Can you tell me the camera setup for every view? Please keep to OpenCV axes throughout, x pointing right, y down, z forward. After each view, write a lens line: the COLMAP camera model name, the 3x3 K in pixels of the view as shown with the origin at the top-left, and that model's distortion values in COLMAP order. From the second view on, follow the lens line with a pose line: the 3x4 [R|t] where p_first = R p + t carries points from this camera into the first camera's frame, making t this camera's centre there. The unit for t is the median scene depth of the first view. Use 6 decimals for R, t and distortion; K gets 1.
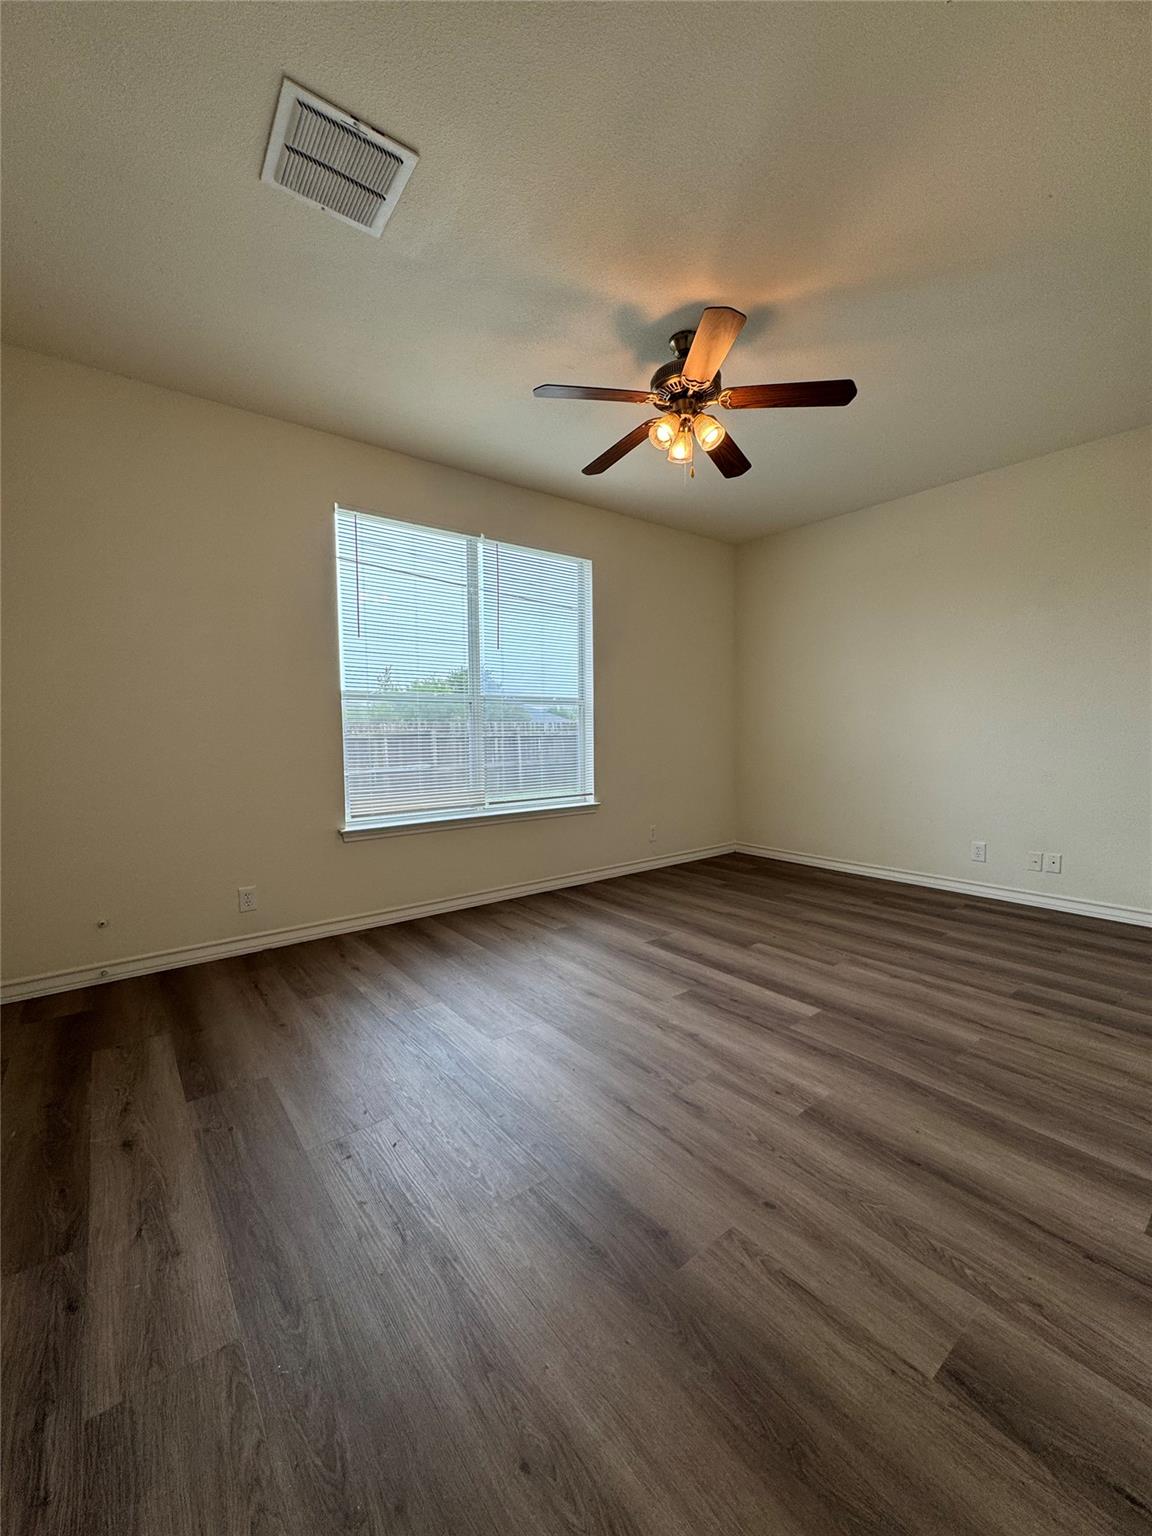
lens RADIAL K [[605.8, 0, 569.2], [0, 605.8, 763.2], [0, 0, 1]] dist [0.001107, -0.000099]
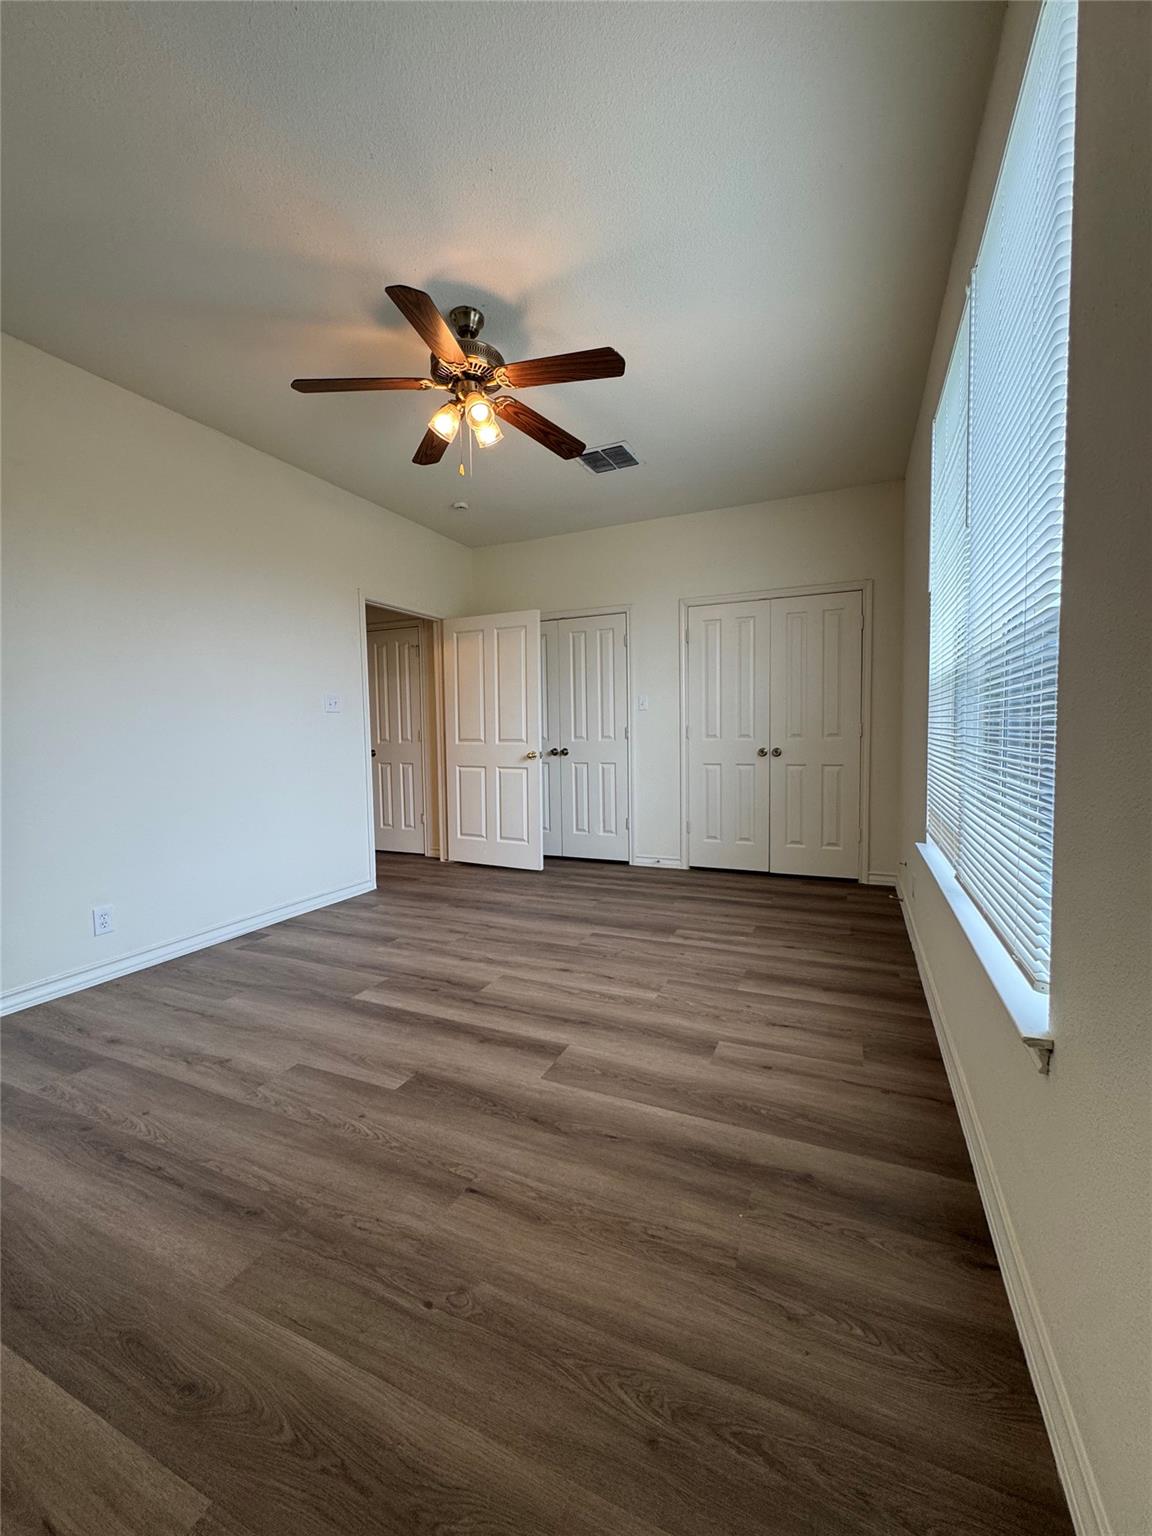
lens RADIAL K [[612.5, 0, 576.0], [0, 612.5, 768.0], [0, 0, 1]] dist [-0.001284, -0.000759]
pose [[-0.876647, 0.053816, -0.478114, 0.516013], [0.000426, 0.993811, 0.111081, -0.097938], [0.481133, 0.097176, -0.871245, 1.903844]]
